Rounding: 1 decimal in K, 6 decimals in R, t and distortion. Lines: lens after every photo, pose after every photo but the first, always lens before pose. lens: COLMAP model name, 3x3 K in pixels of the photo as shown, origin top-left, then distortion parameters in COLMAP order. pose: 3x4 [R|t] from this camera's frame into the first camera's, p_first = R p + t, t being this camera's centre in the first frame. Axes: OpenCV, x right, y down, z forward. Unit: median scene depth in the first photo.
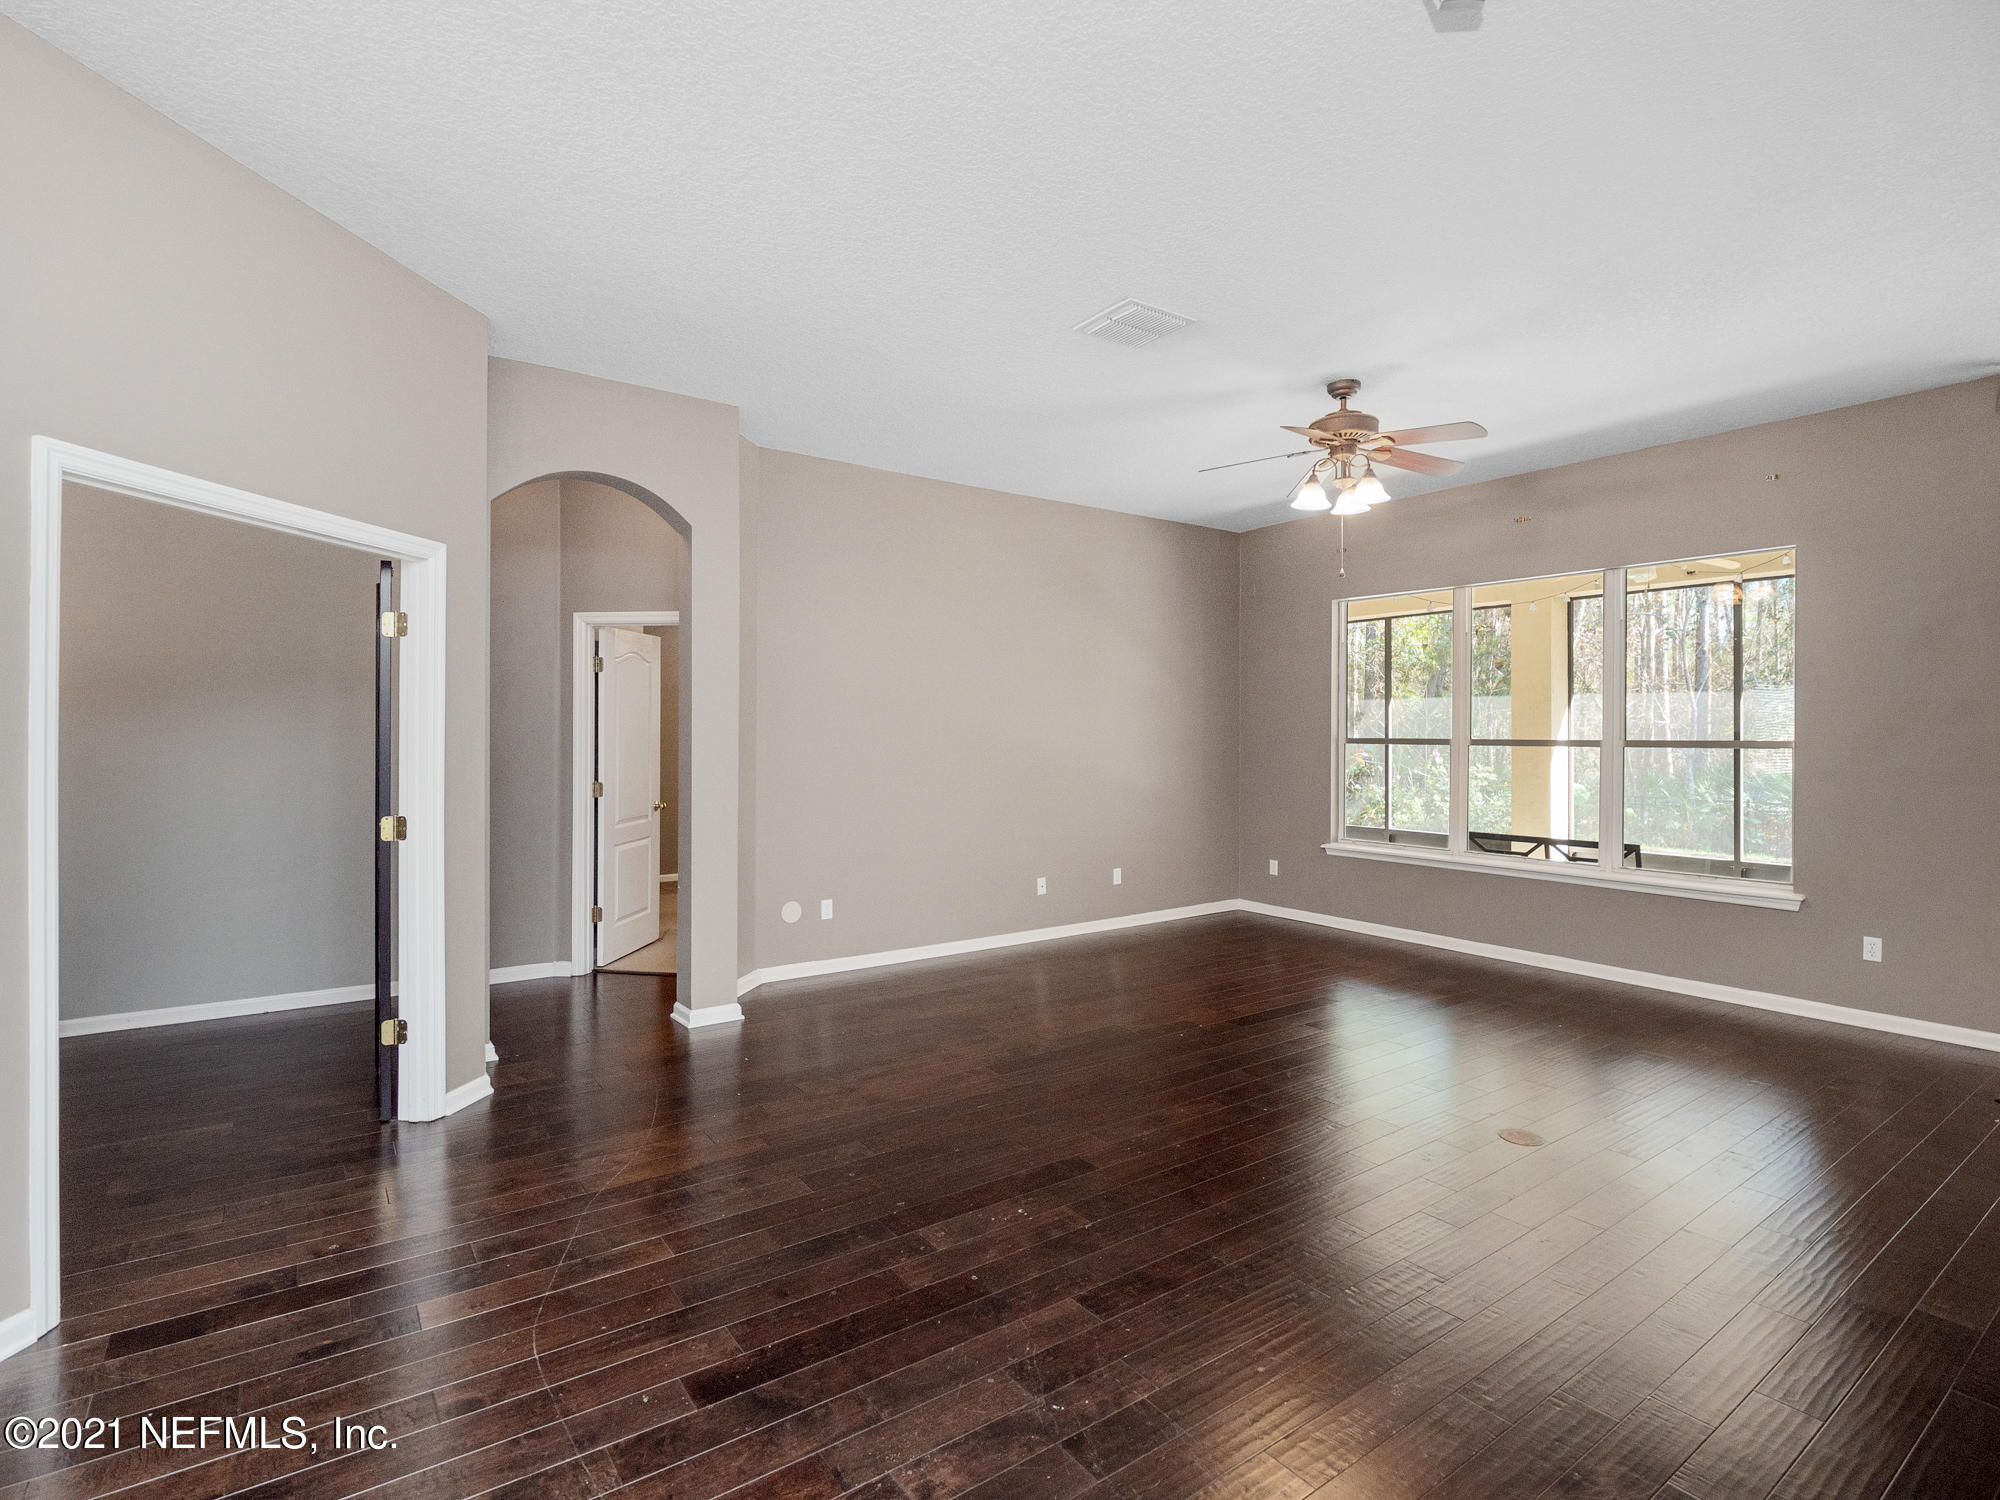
lens RADIAL K [[990.4, 0, 1003.5], [0, 990.4, 736.0], [0, 0, 1]] dist [-0.000081, -0.000112]
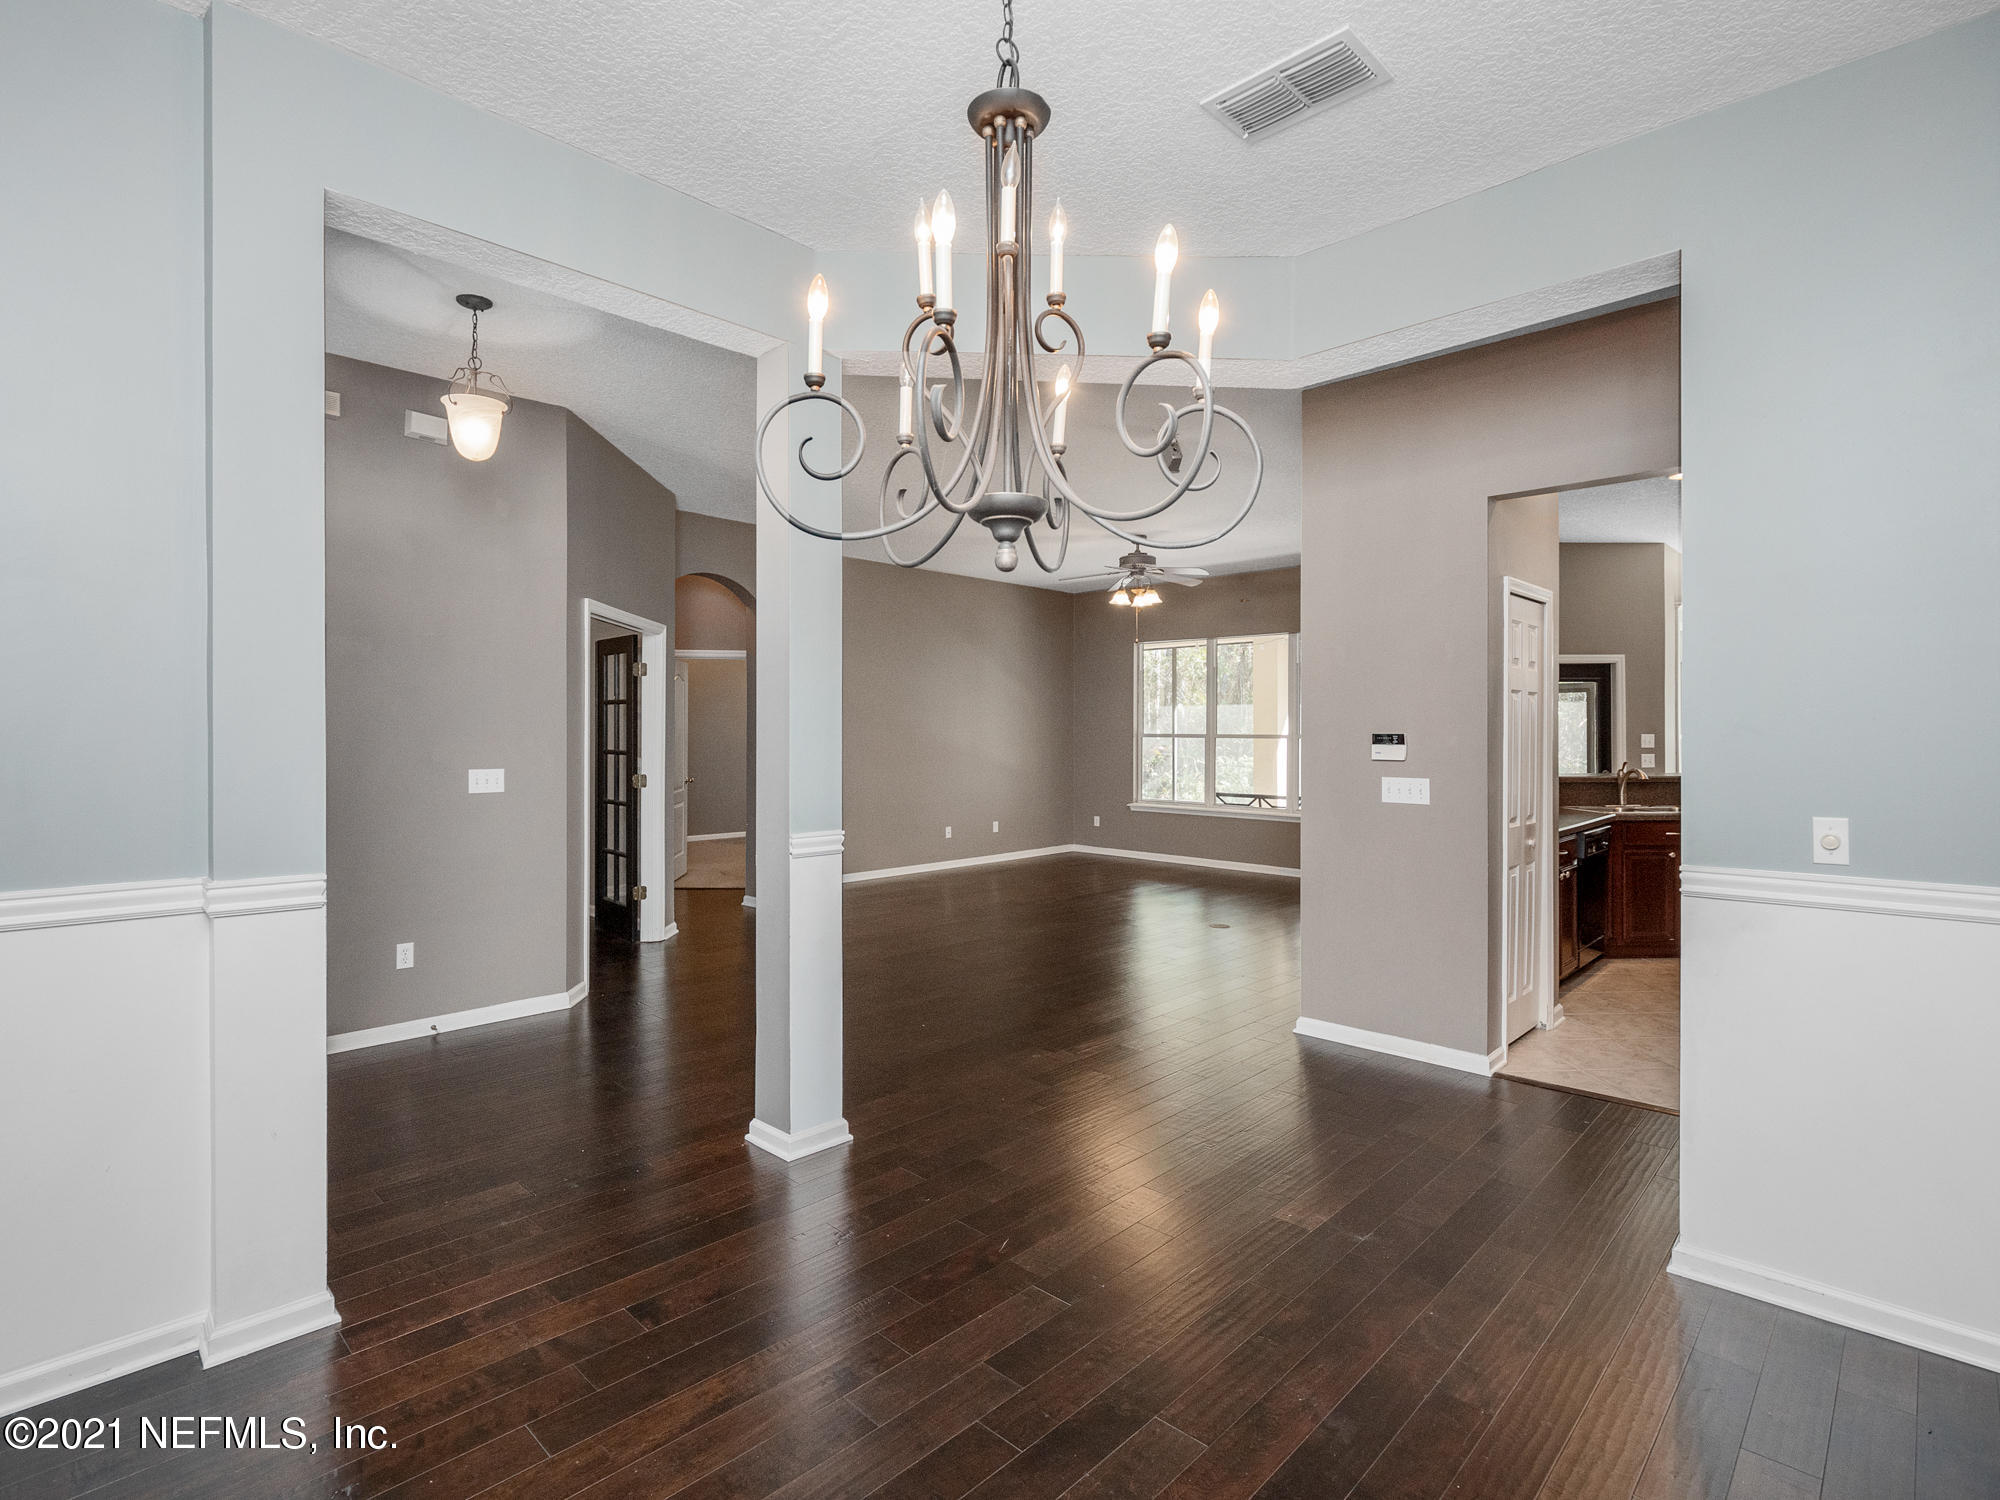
lens RADIAL K [[990.4, 0, 997.7], [0, 990.4, 752.5], [0, 0, 1]] dist [-0.000081, -0.000112]
pose [[0.984350, -0.004935, 0.176153, -0.137589], [0.001917, 0.999849, 0.017298, 0.004964], [-0.176211, -0.016690, 0.984211, -0.445840]]
